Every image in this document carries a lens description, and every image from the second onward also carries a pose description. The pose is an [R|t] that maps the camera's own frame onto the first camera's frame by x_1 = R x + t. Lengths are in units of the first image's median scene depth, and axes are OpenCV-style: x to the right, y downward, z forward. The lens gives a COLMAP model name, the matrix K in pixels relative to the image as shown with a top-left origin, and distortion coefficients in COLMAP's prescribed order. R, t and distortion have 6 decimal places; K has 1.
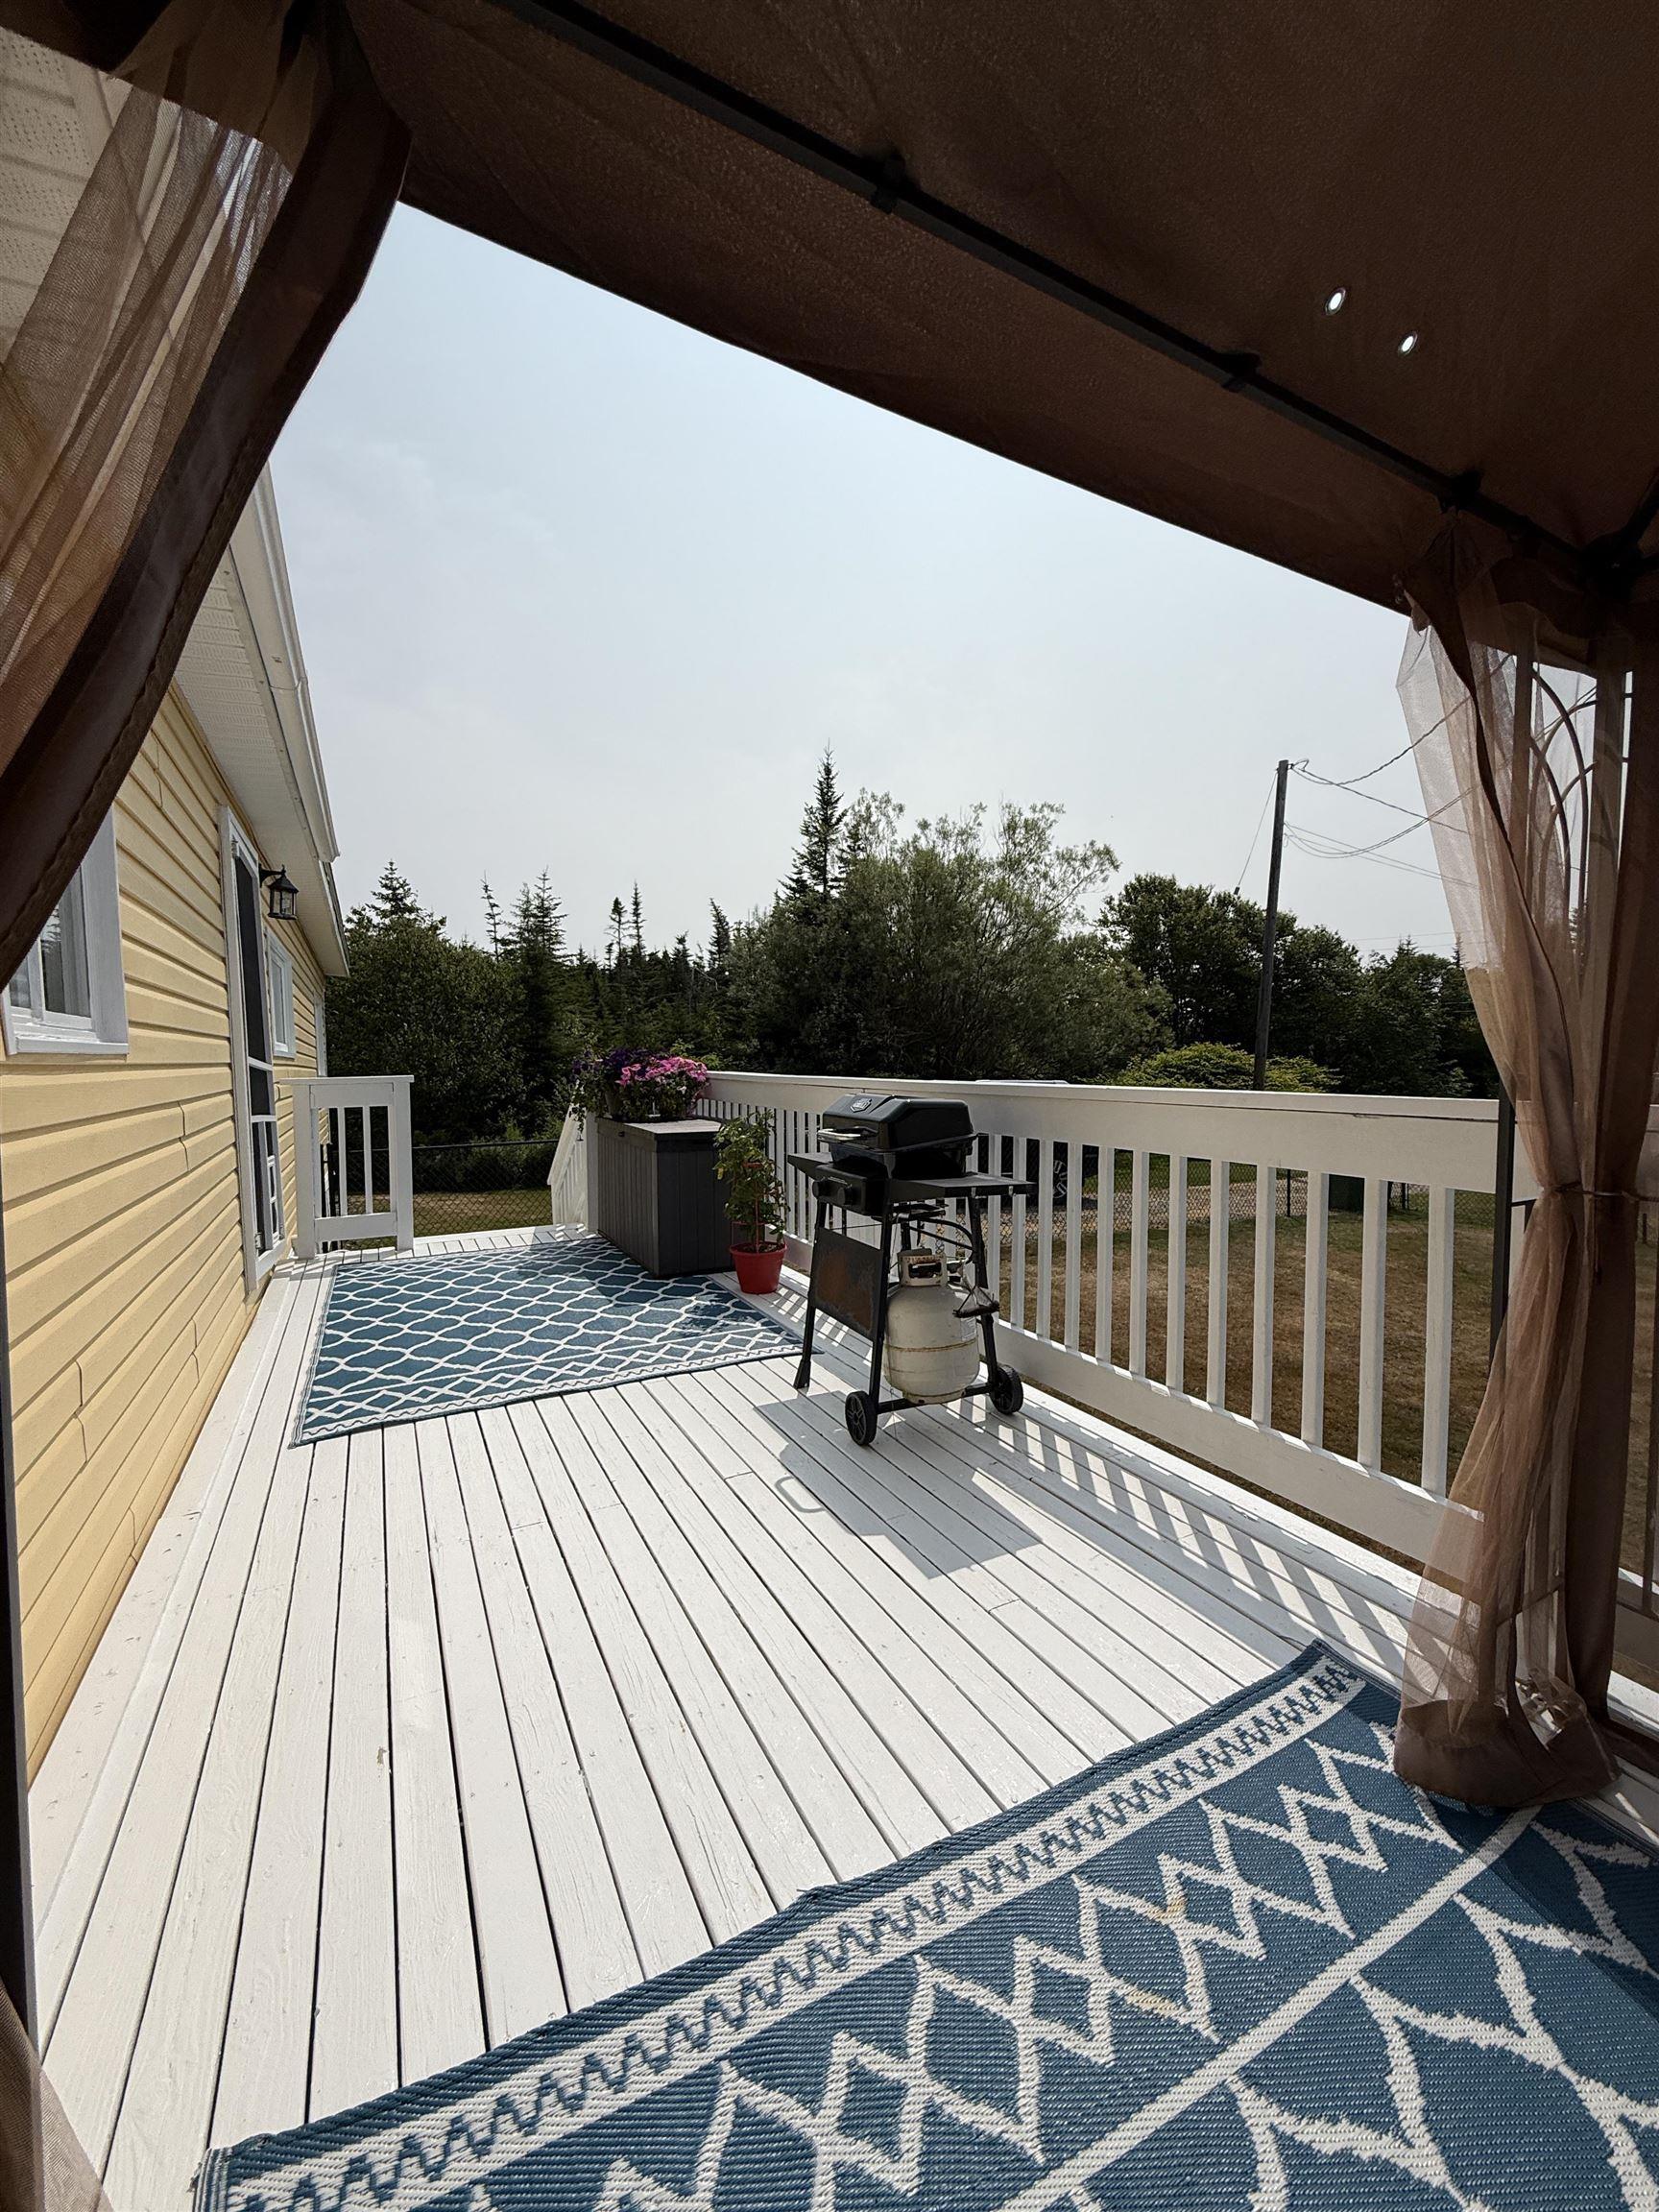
lens RADIAL K [[872.1, 0, 823.2], [0, 872.1, 1100.4], [0, 0, 1]] dist [-0.007312, 0.000255]
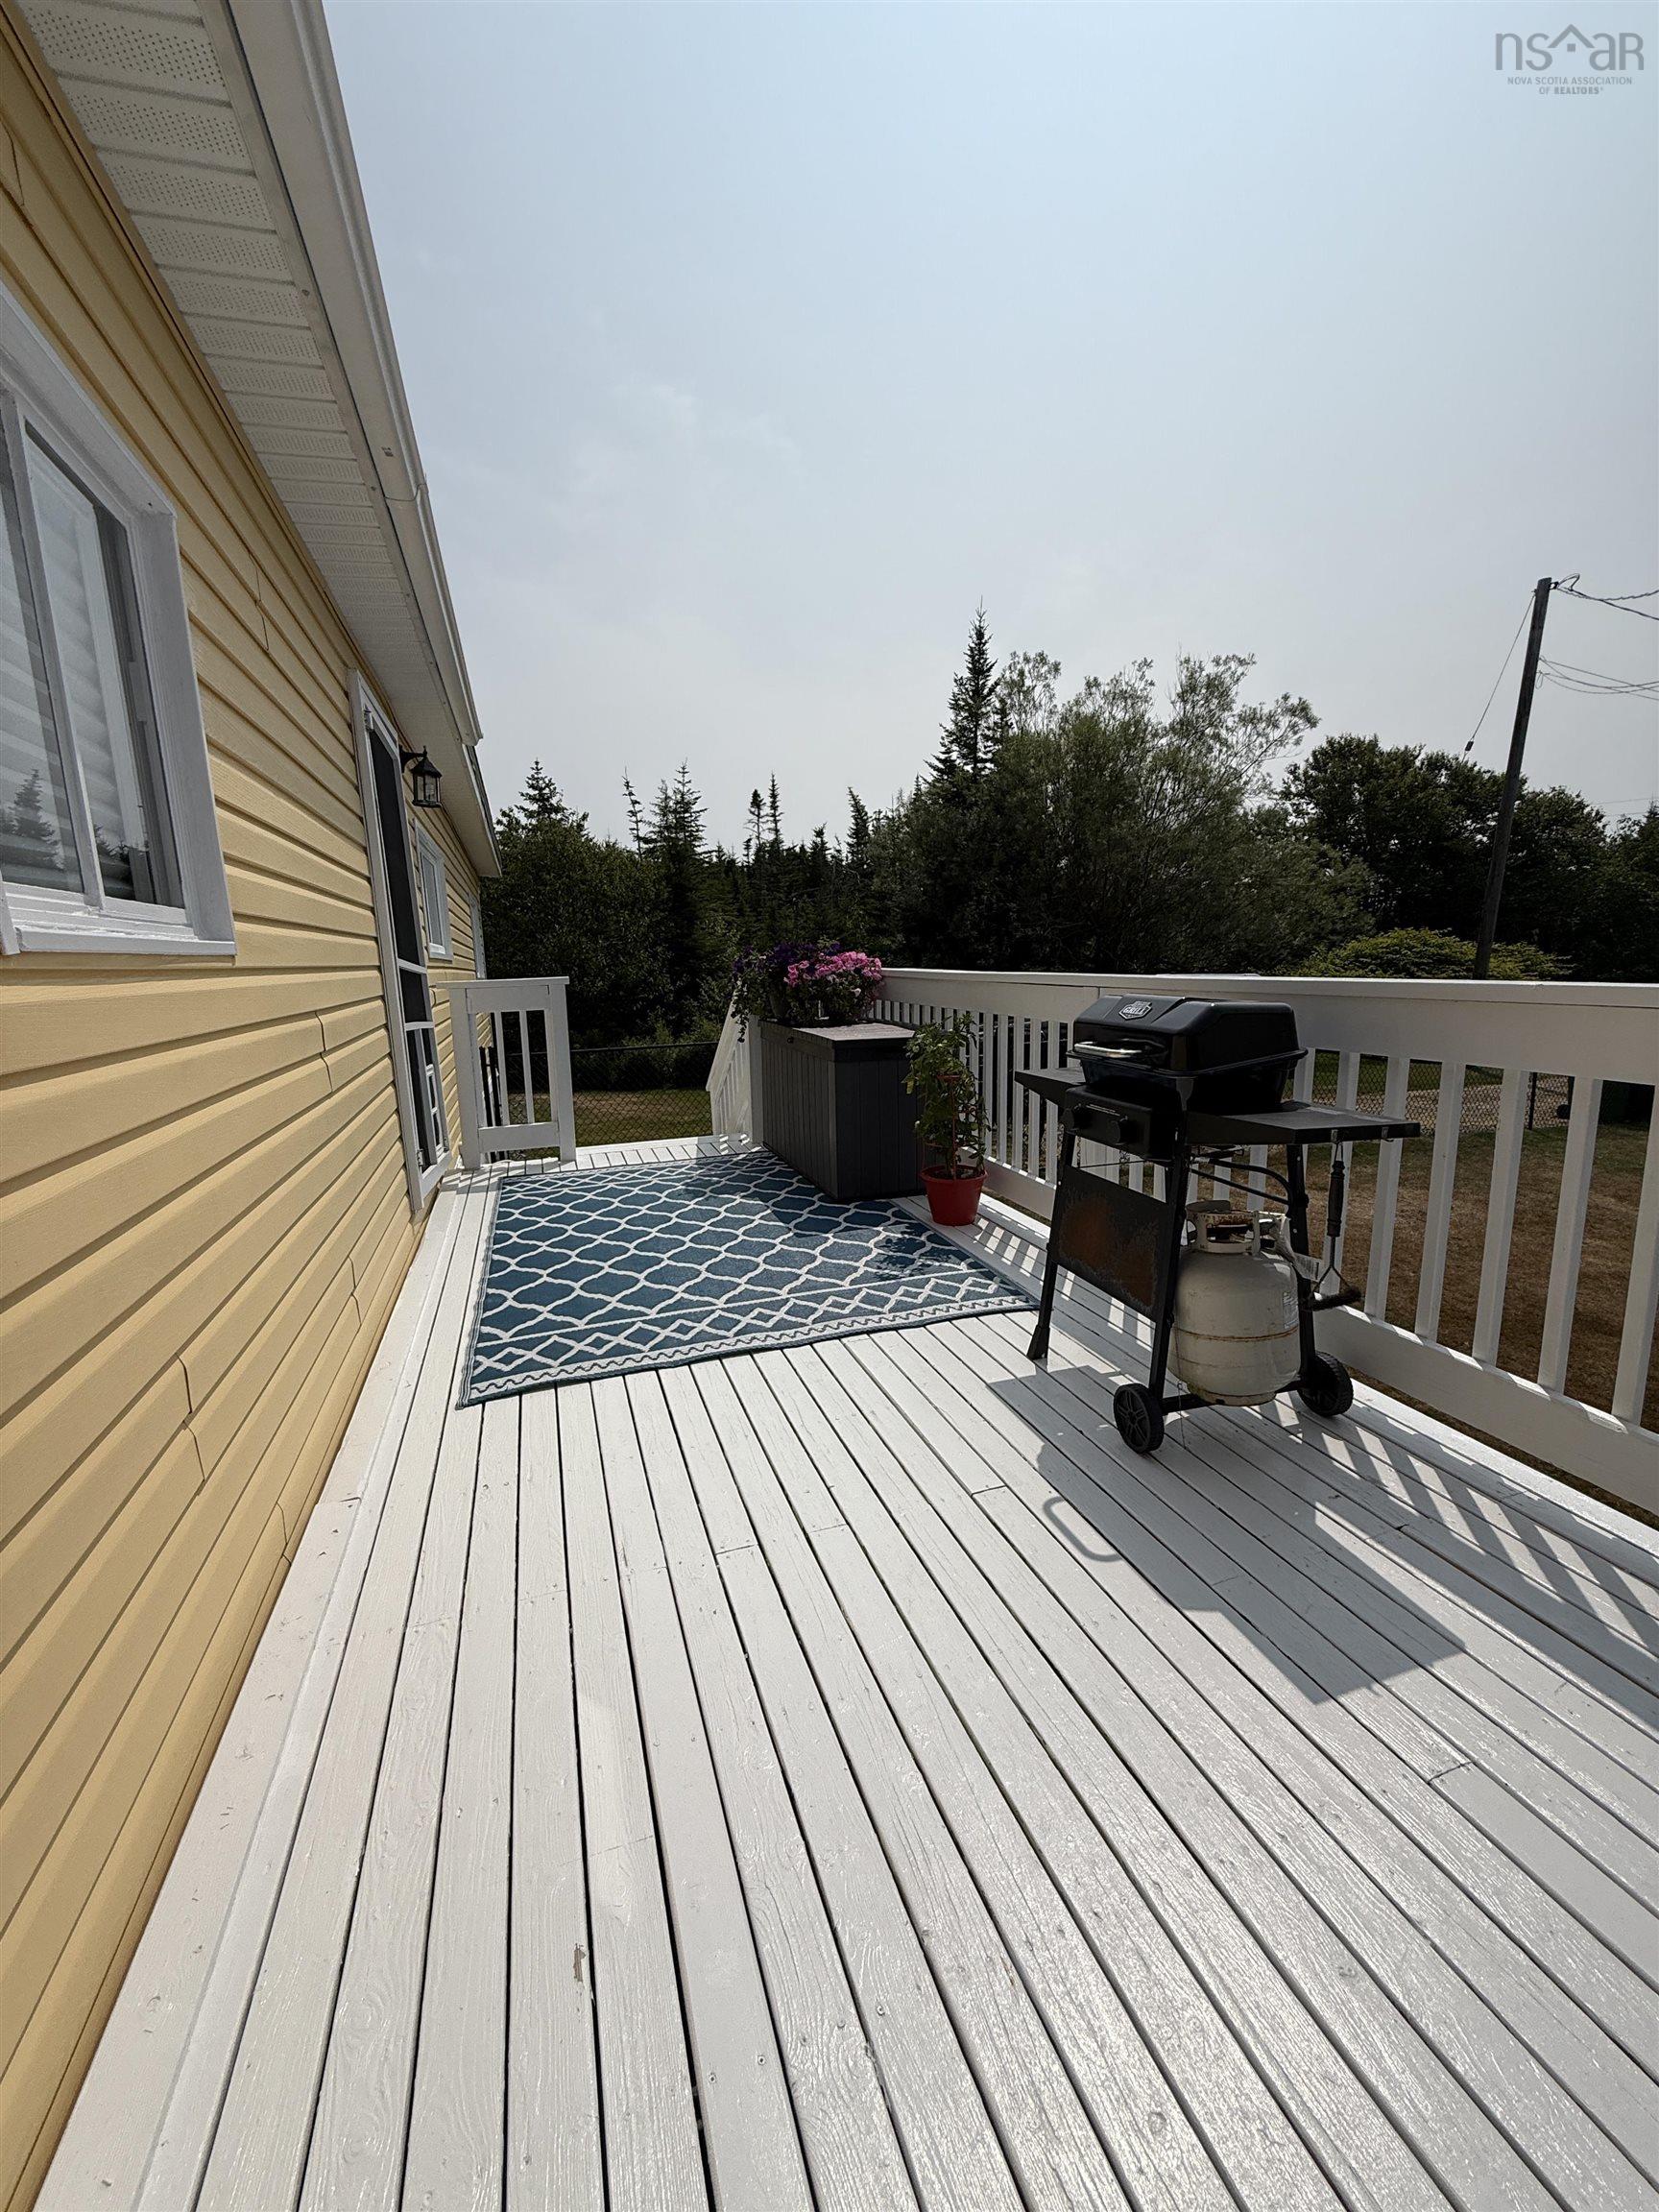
lens RADIAL K [[872.1, 0, 823.2], [0, 872.1, 1100.4], [0, 0, 1]] dist [-0.007312, 0.000255]
pose [[0.987936, 0.009642, -0.154560, -0.076875], [0.008553, 0.993140, 0.116621, -0.004971], [0.154625, -0.116536, 0.981076, 0.153346]]
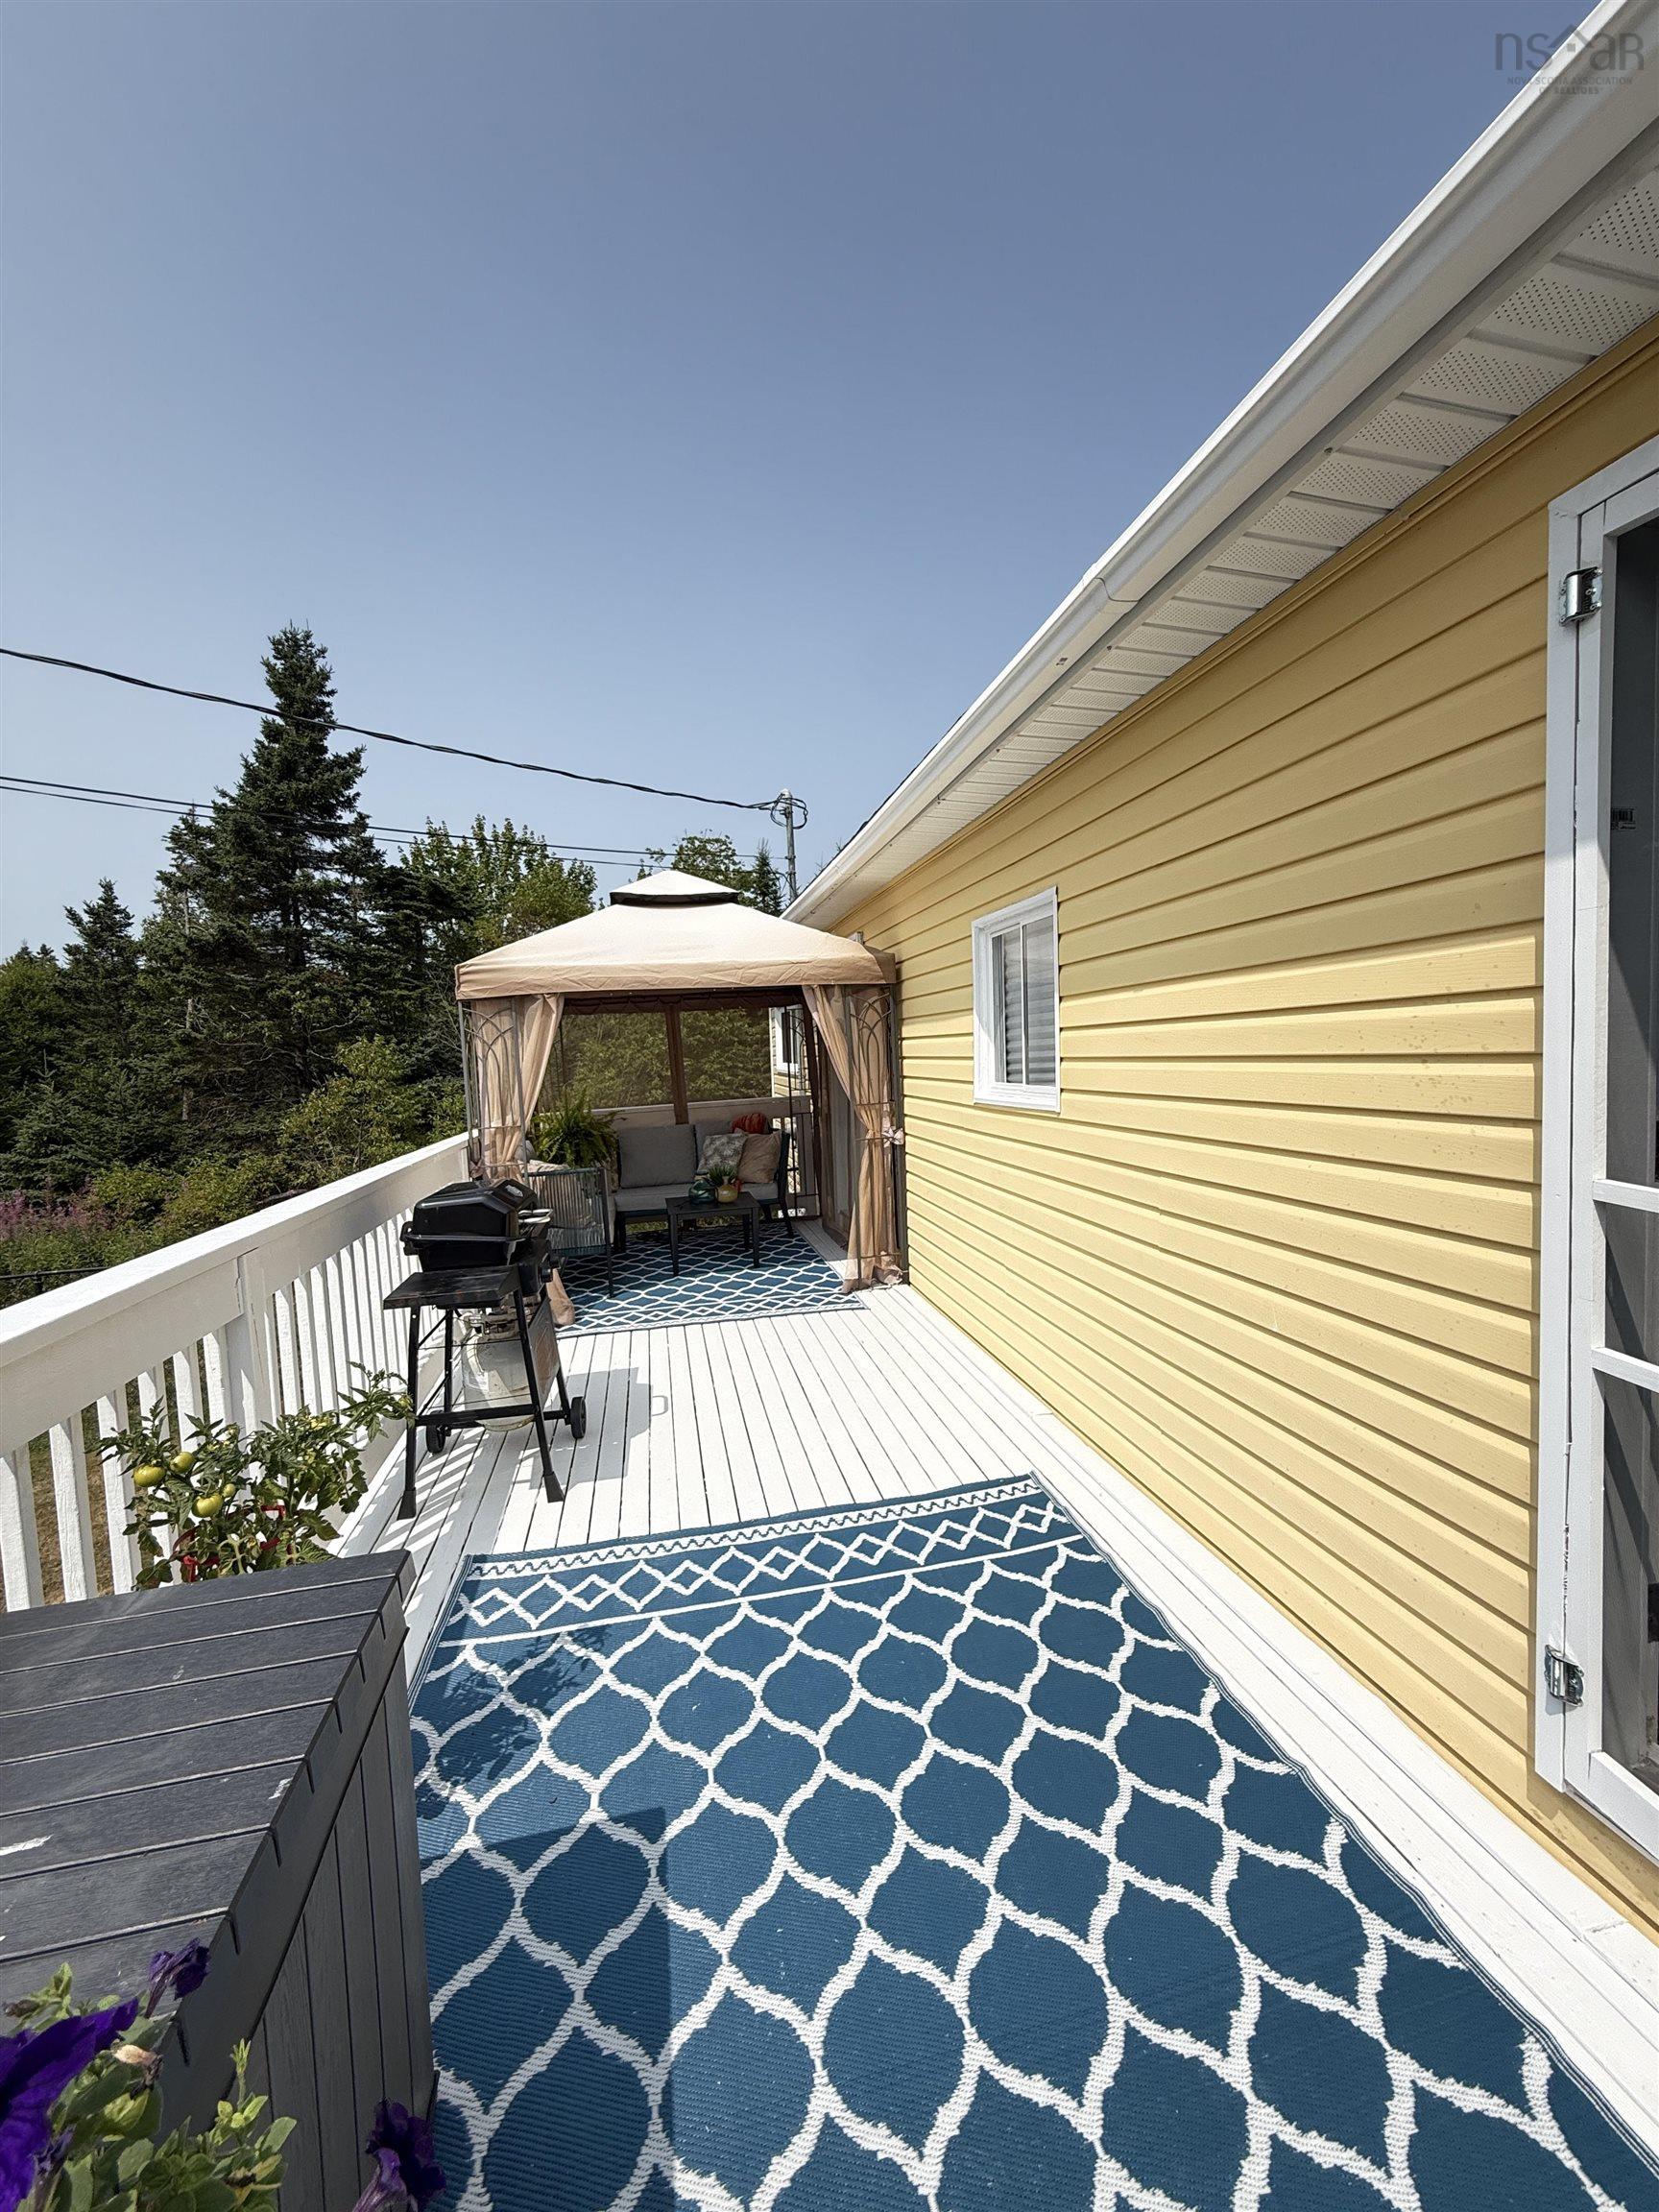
lens RADIAL K [[872.1, 0, 823.2], [0, 872.1, 1100.4], [0, 0, 1]] dist [-0.007312, 0.000255]
pose [[-0.960166, 0.036421, 0.277048, -0.447908], [0.066127, 0.992923, 0.098649, -0.133952], [-0.271494, 0.113039, -0.955779, 1.372478]]
